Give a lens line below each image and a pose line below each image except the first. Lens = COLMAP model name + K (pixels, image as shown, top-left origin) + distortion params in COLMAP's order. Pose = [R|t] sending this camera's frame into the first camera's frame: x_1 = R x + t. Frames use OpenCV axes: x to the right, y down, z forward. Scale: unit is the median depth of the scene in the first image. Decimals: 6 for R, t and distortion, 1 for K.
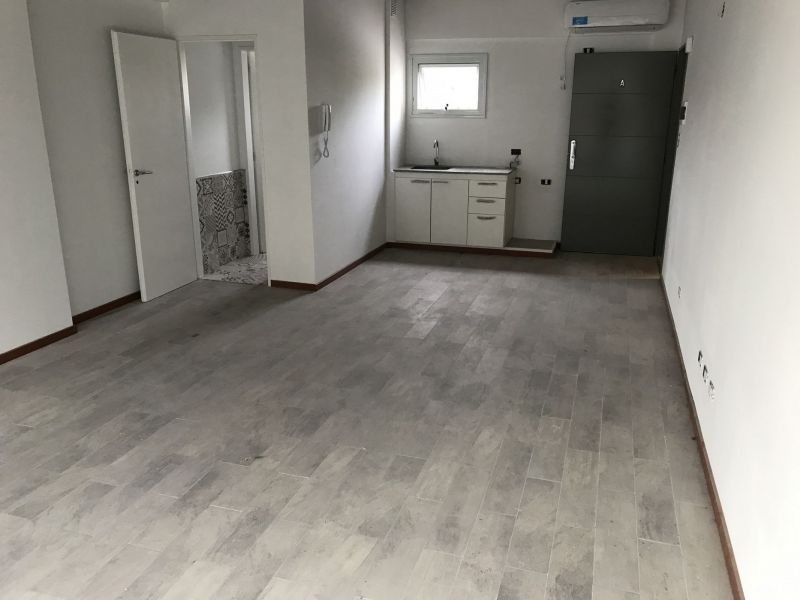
lens RADIAL K [[653.6, 0, 398.8], [0, 653.6, 299.2], [0, 0, 1]] dist [0.036947, -0.059364]
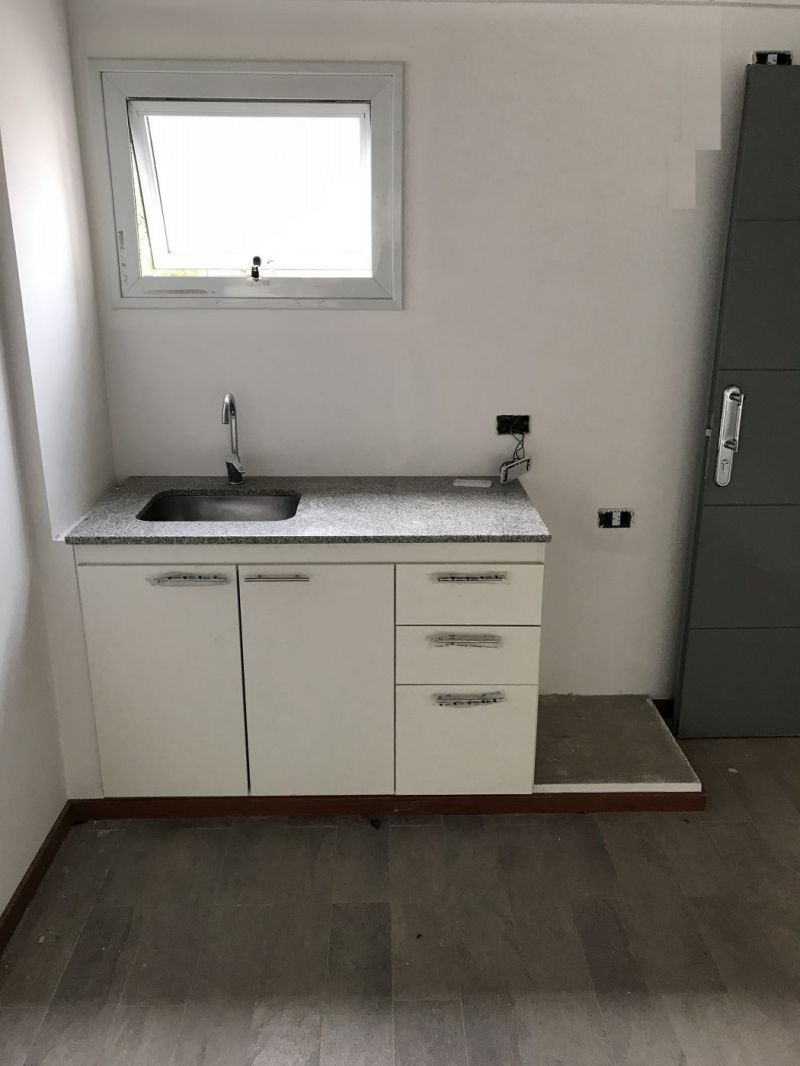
lens RADIAL K [[871.0, 0, 404.6], [0, 871.0, 535.4], [0, 0, 1]] dist [0.036947, -0.059364]
pose [[0.944072, -0.100105, 0.314175, 0.007942], [0.096656, 0.994963, 0.026578, -0.191609], [-0.315254, 0.005275, 0.948993, 0.653109]]
